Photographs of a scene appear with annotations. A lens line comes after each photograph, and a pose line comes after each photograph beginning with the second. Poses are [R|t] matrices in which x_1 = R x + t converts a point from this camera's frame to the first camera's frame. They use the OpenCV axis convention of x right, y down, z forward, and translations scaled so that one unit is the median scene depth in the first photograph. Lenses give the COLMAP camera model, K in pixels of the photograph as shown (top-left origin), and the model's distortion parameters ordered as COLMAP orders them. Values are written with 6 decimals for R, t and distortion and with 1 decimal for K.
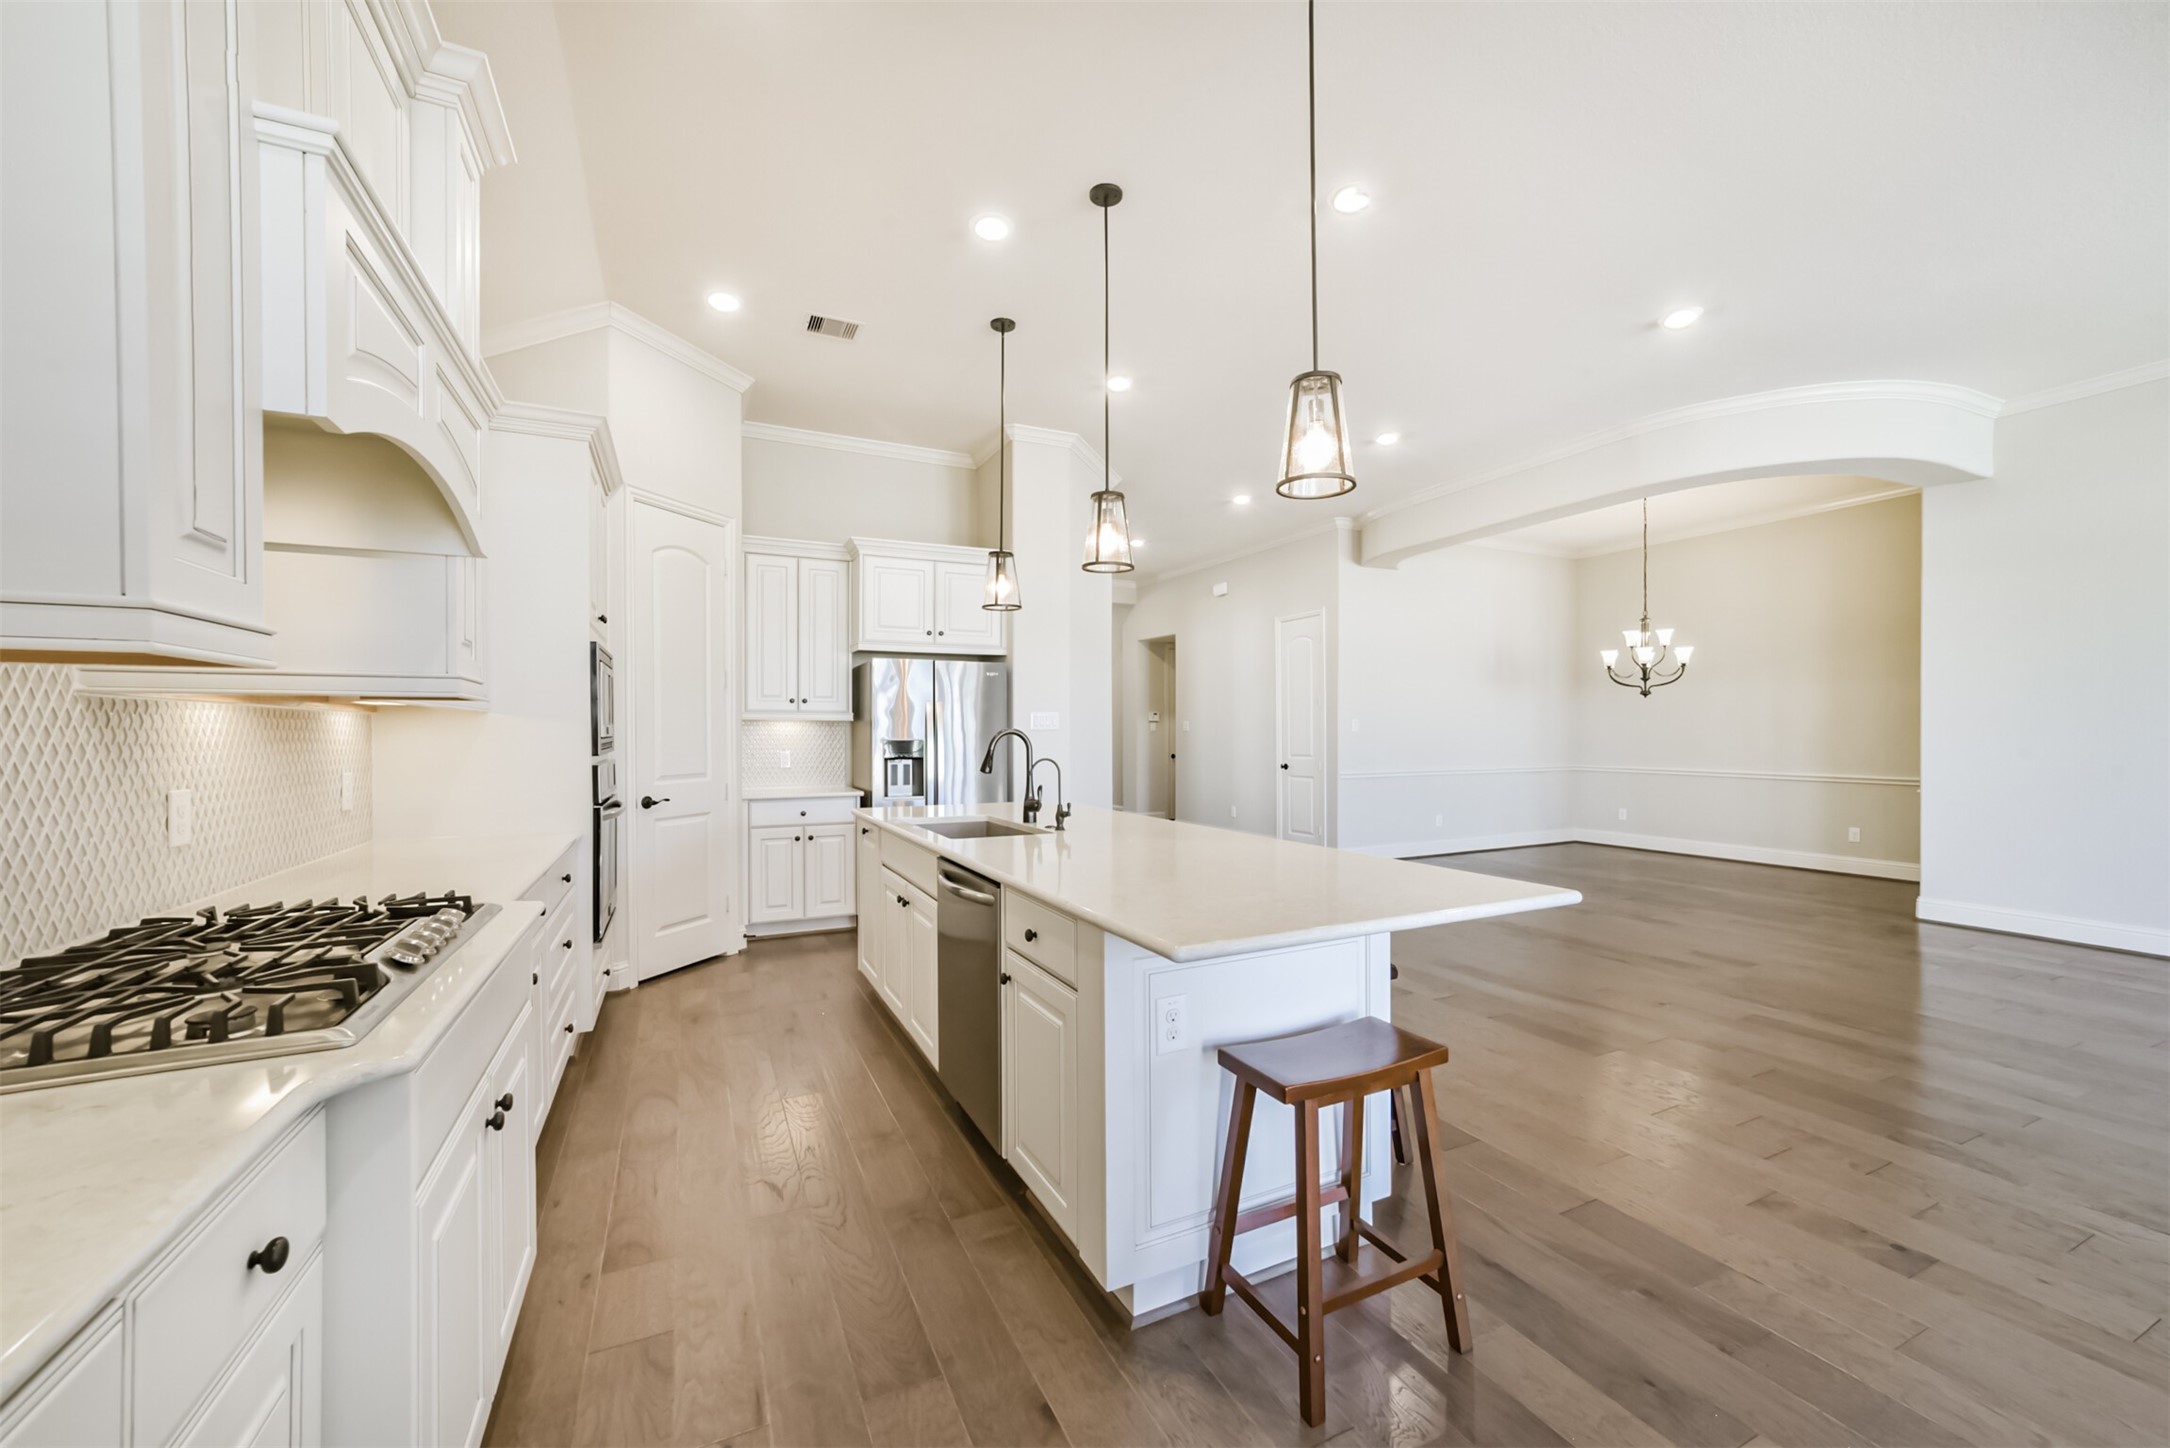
lens RADIAL K [[838.4, 0, 1090.0], [0, 838.4, 735.0], [0, 0, 1]] dist [-0.011872, 0.000715]
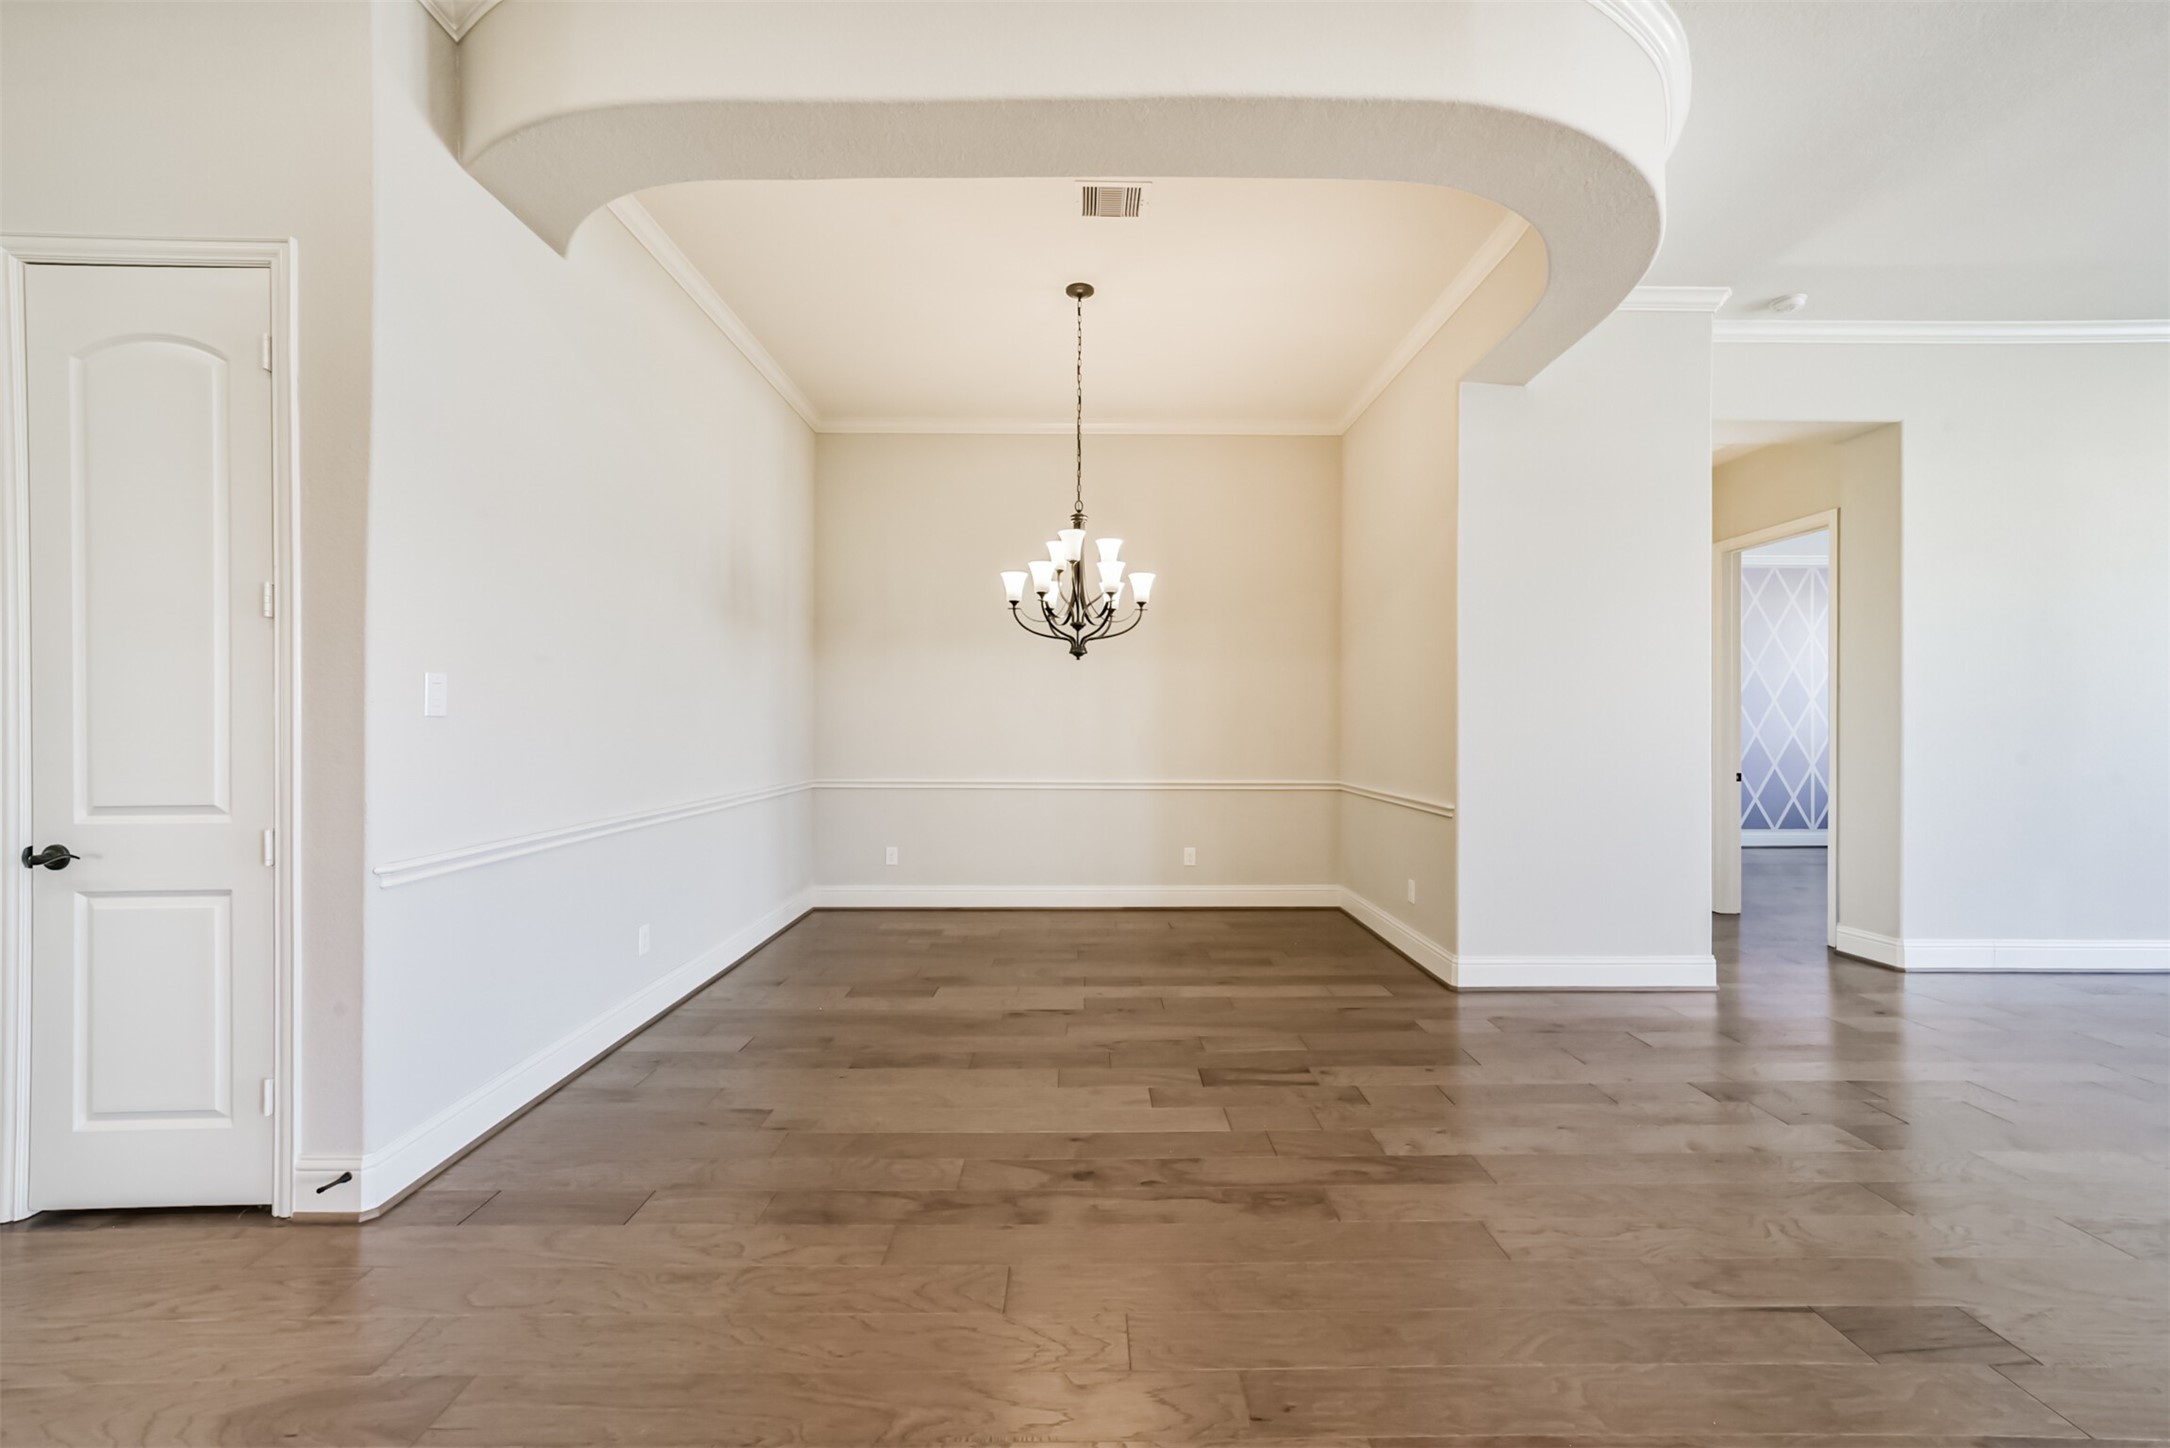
lens RADIAL K [[848.0, 0, 1090.0], [0, 848.0, 722.4], [0, 0, 1]] dist [-0.002643, 0.000163]
pose [[0.416128, 0.004745, 0.909294, 0.157692], [-0.002155, 0.999989, -0.004232, -0.001301], [-0.909303, -0.000199, 0.416134, 0.727631]]
